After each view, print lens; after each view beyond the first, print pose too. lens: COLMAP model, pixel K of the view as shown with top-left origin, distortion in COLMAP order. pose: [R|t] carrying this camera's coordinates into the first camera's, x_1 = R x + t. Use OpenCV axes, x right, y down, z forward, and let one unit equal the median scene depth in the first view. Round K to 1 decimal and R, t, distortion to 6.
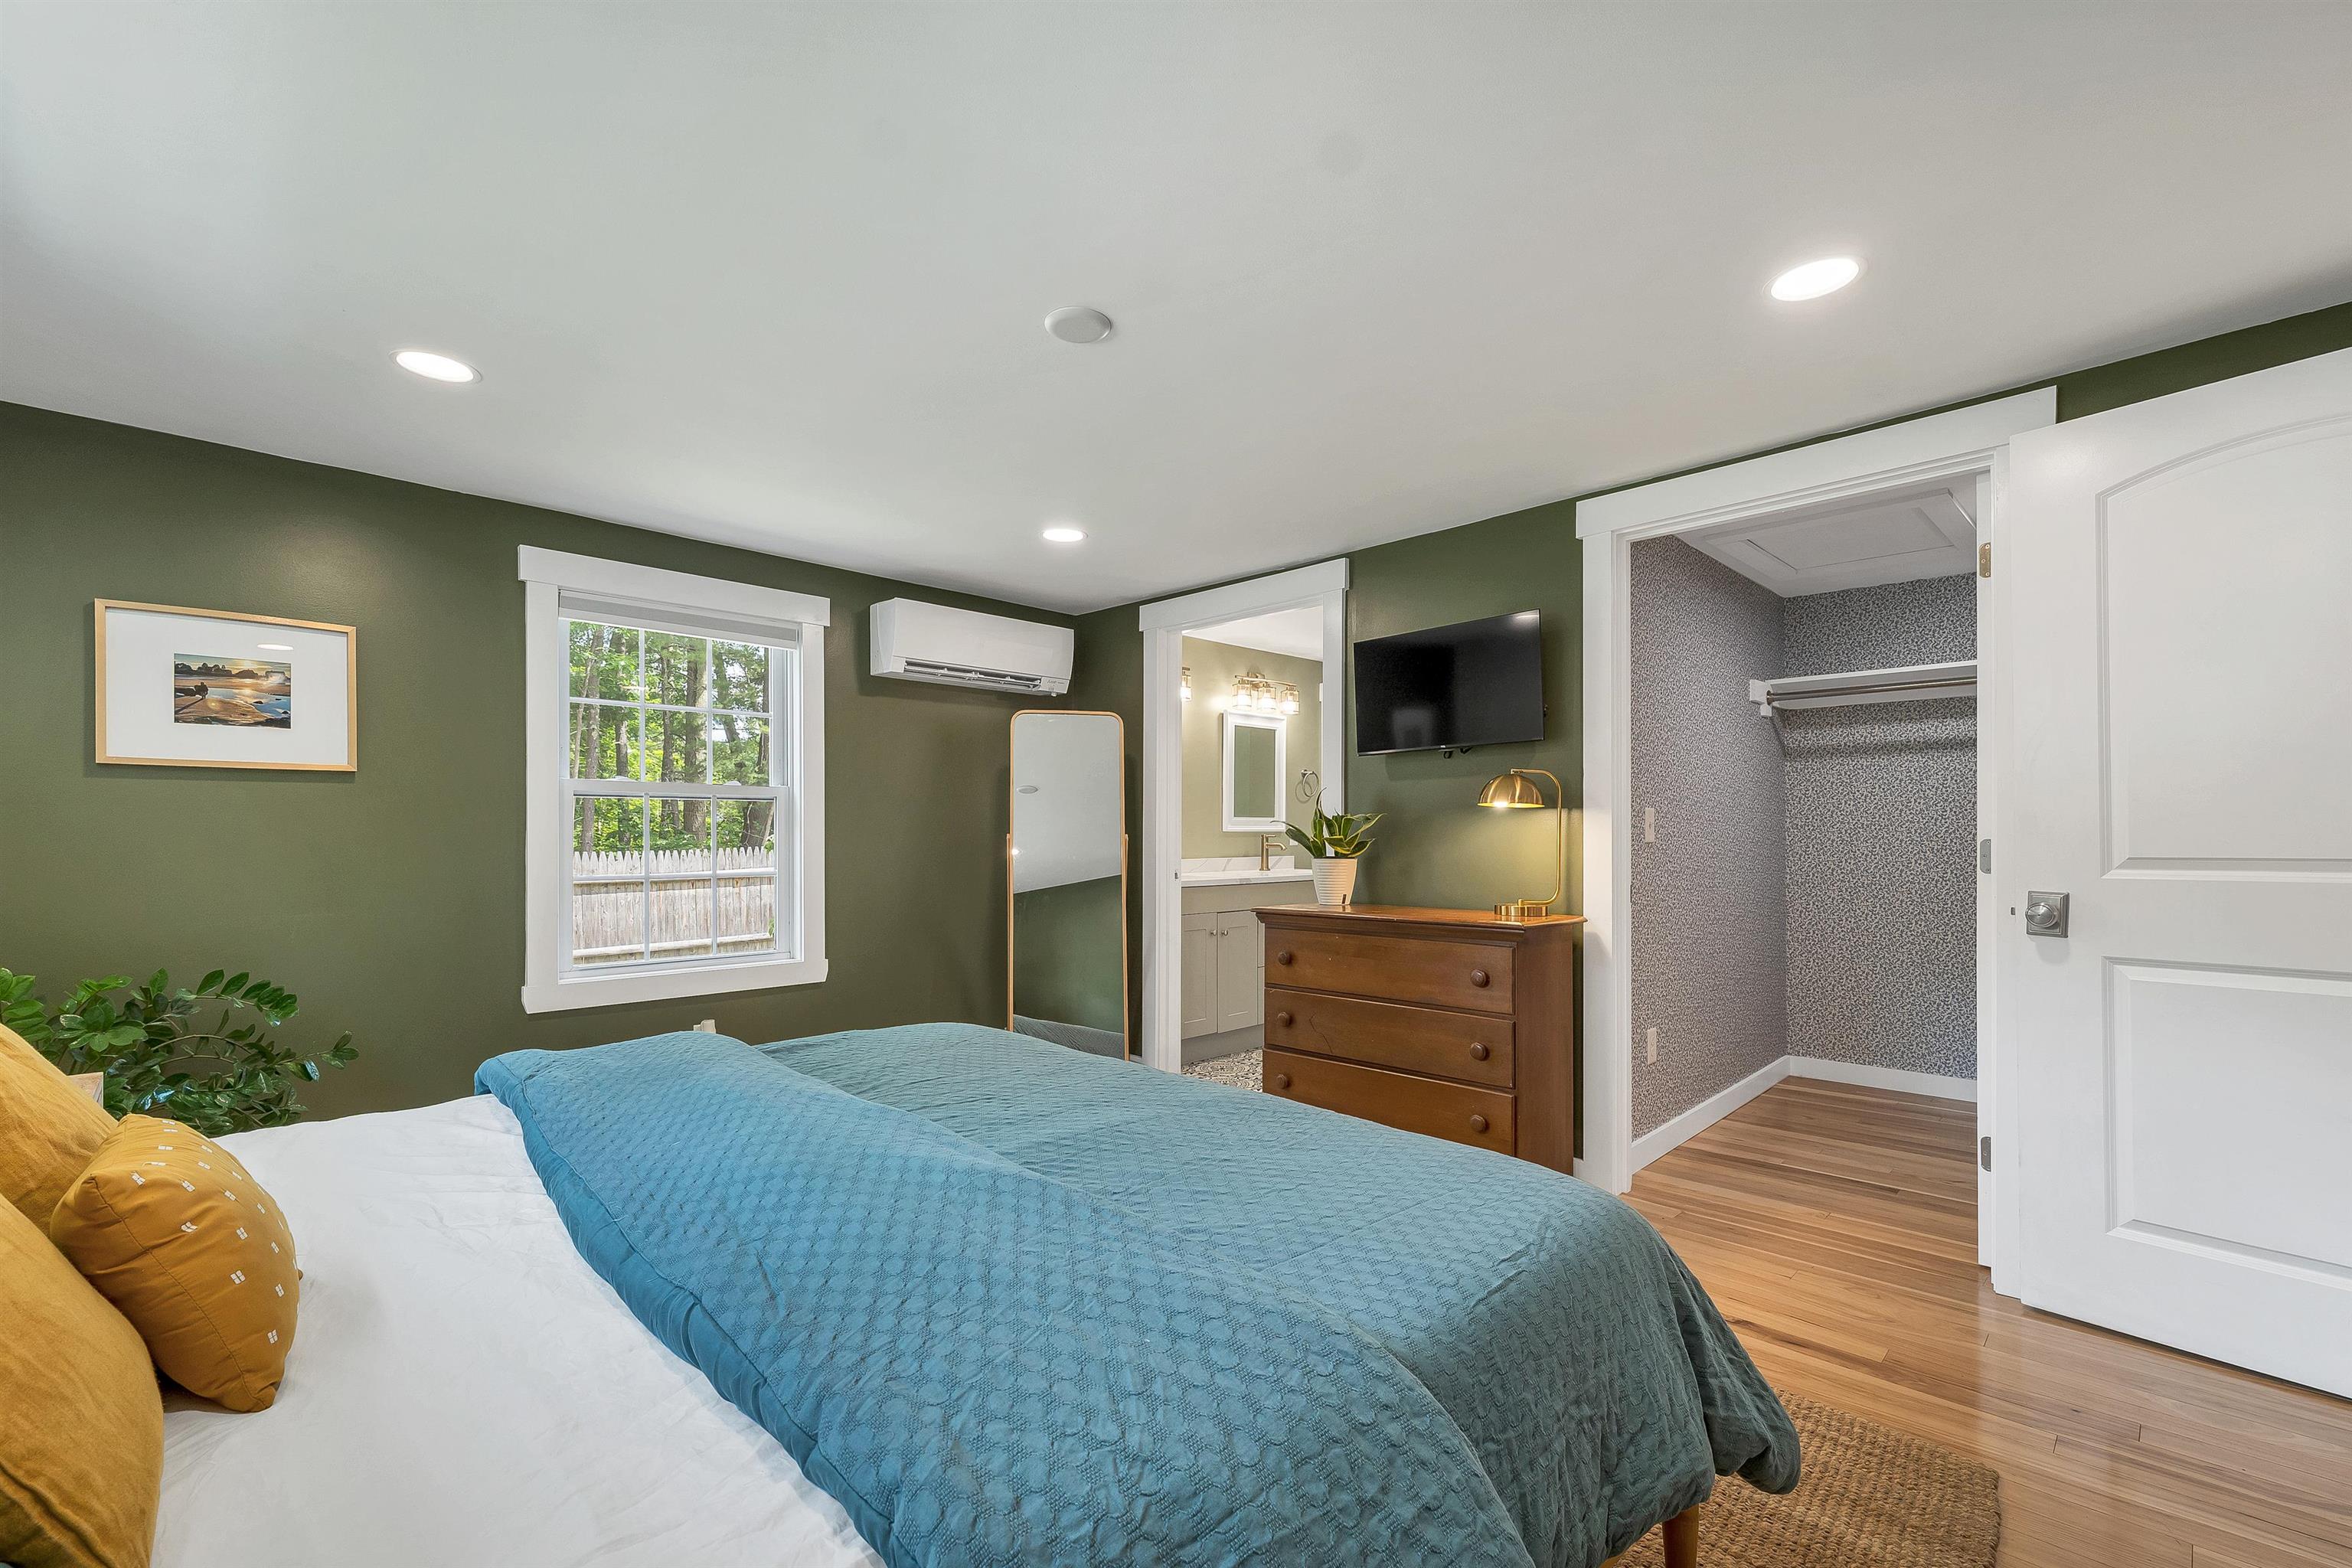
lens RADIAL K [[989.1, 0, 1168.1], [0, 989.1, 825.1], [0, 0, 1]] dist [0.000779, 0.000439]
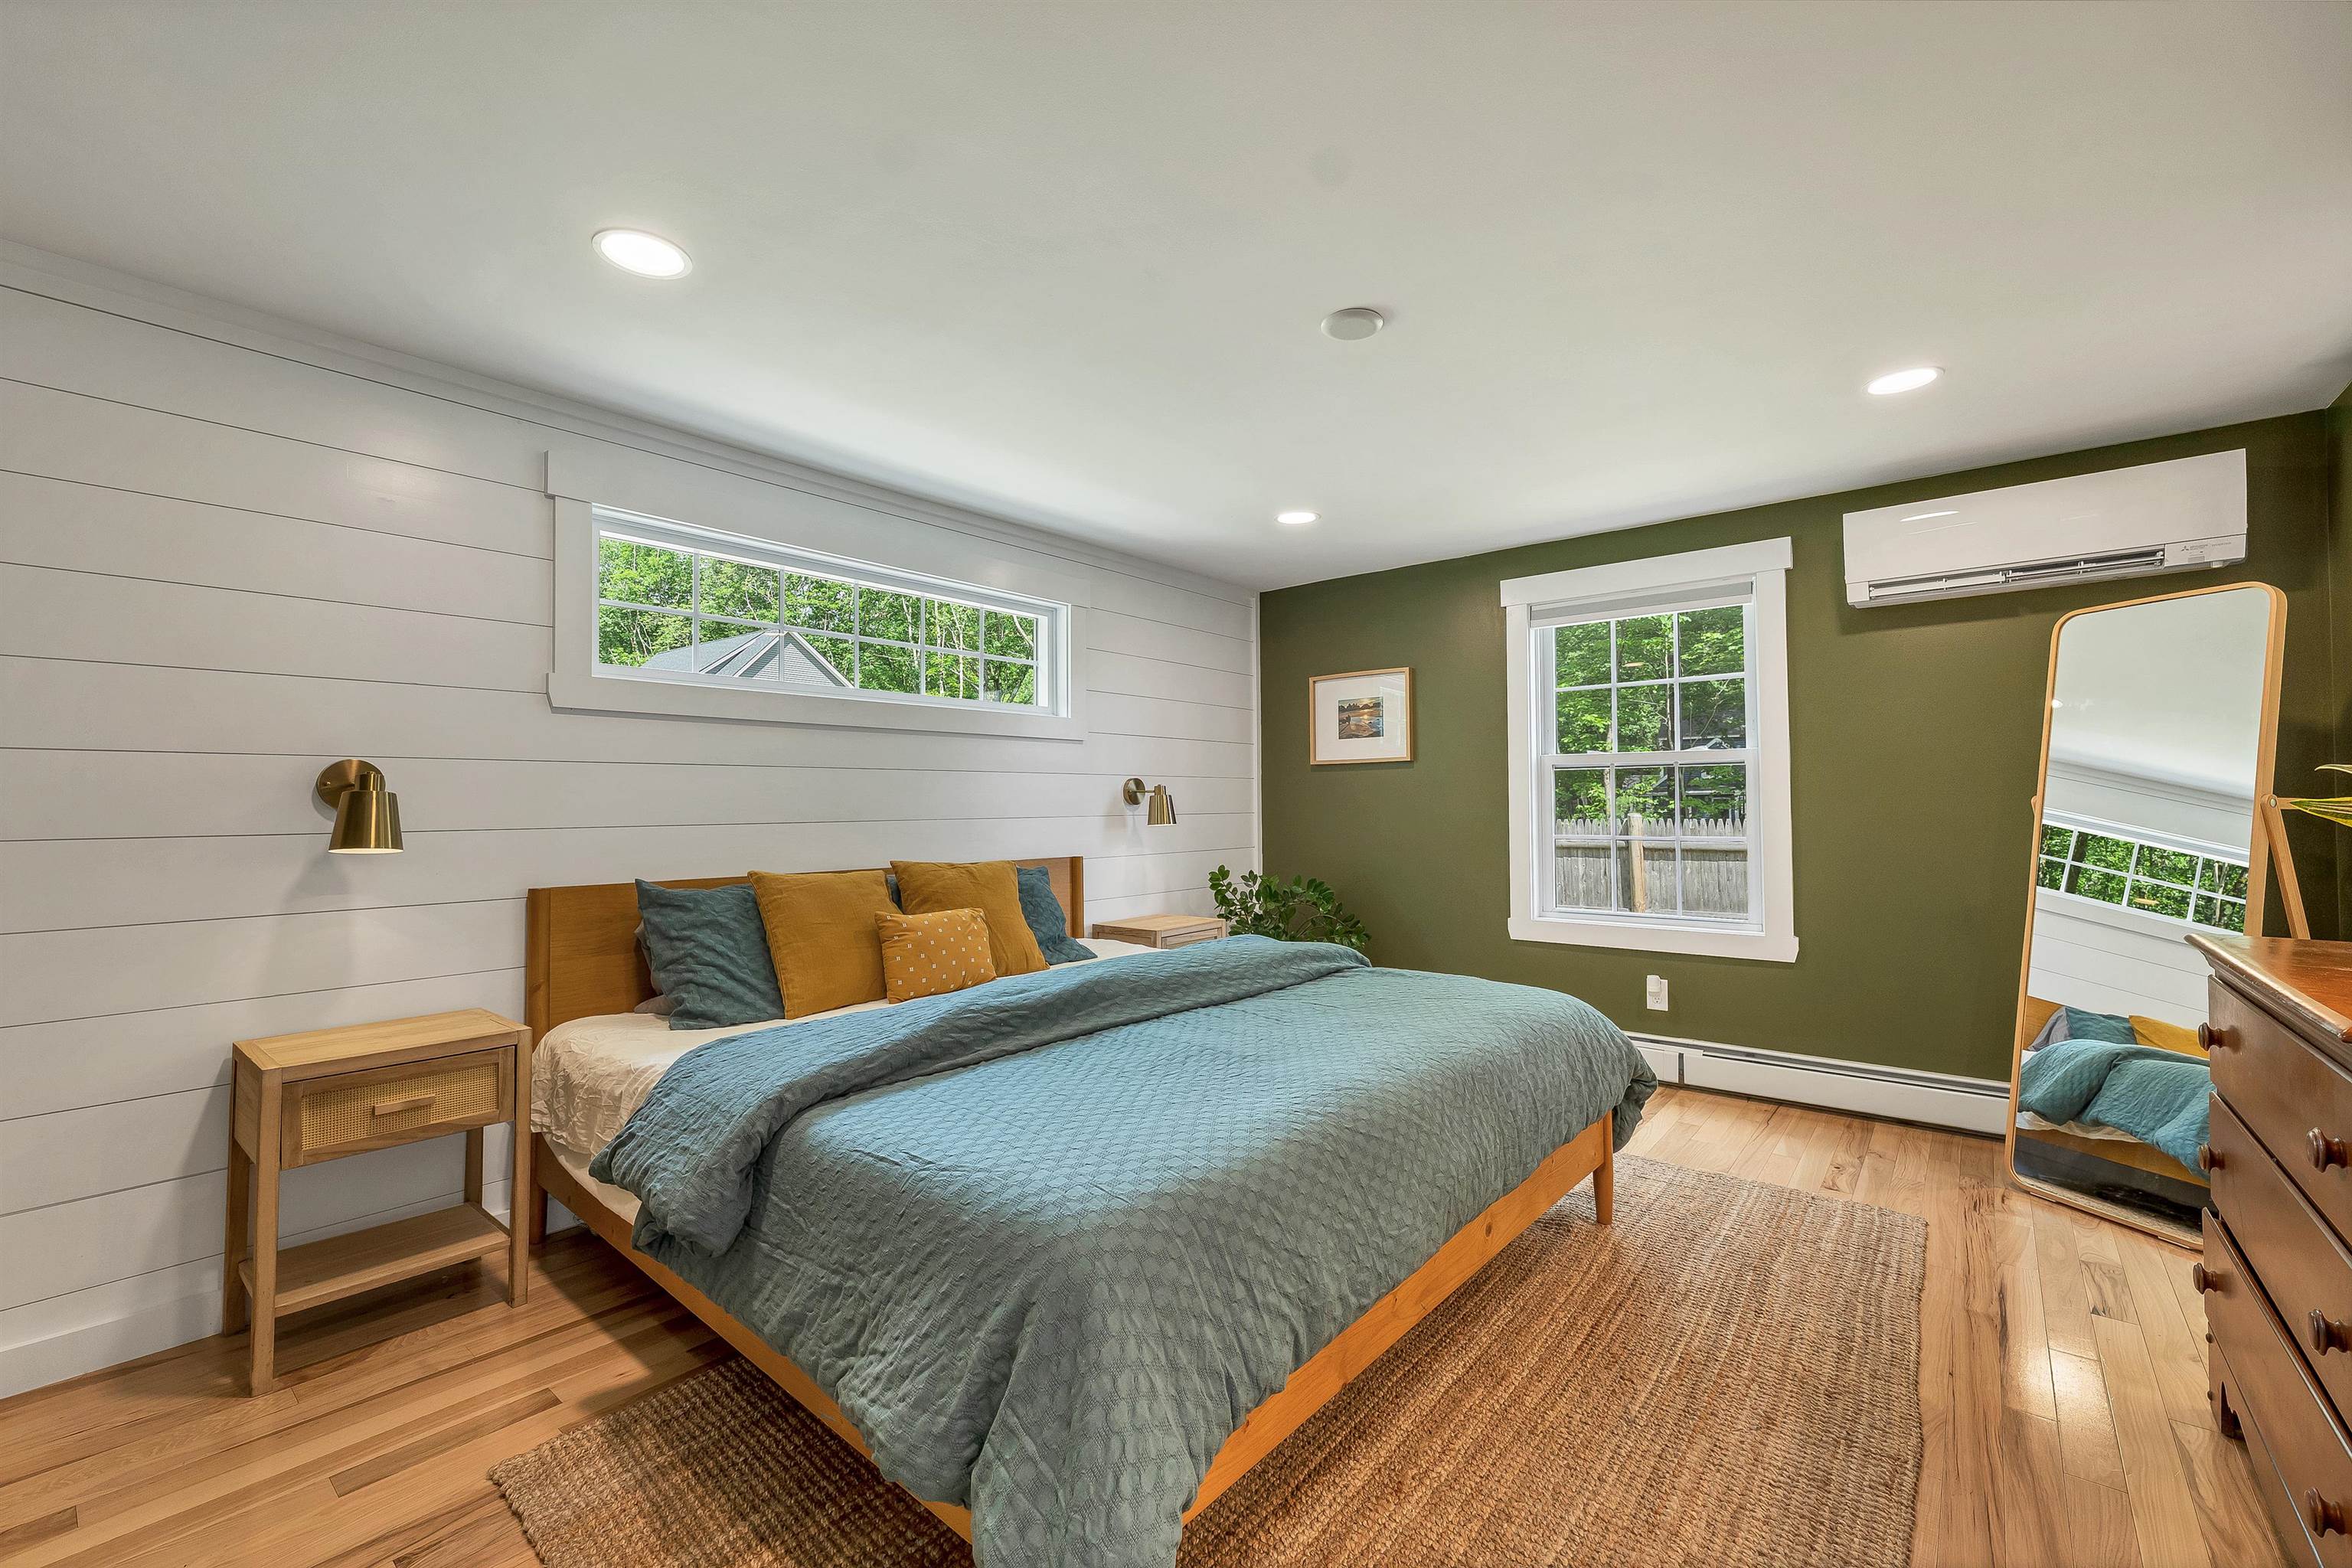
lens RADIAL K [[965.1, 0, 1176.0], [0, 965.1, 784.0], [0, 0, 1]] dist [0.001032, 0.000138]
pose [[0.093792, -0.013314, -0.995503, 0.567425], [0.020268, 0.999729, -0.011461, -0.006642], [0.995385, -0.019102, 0.094037, 0.432598]]
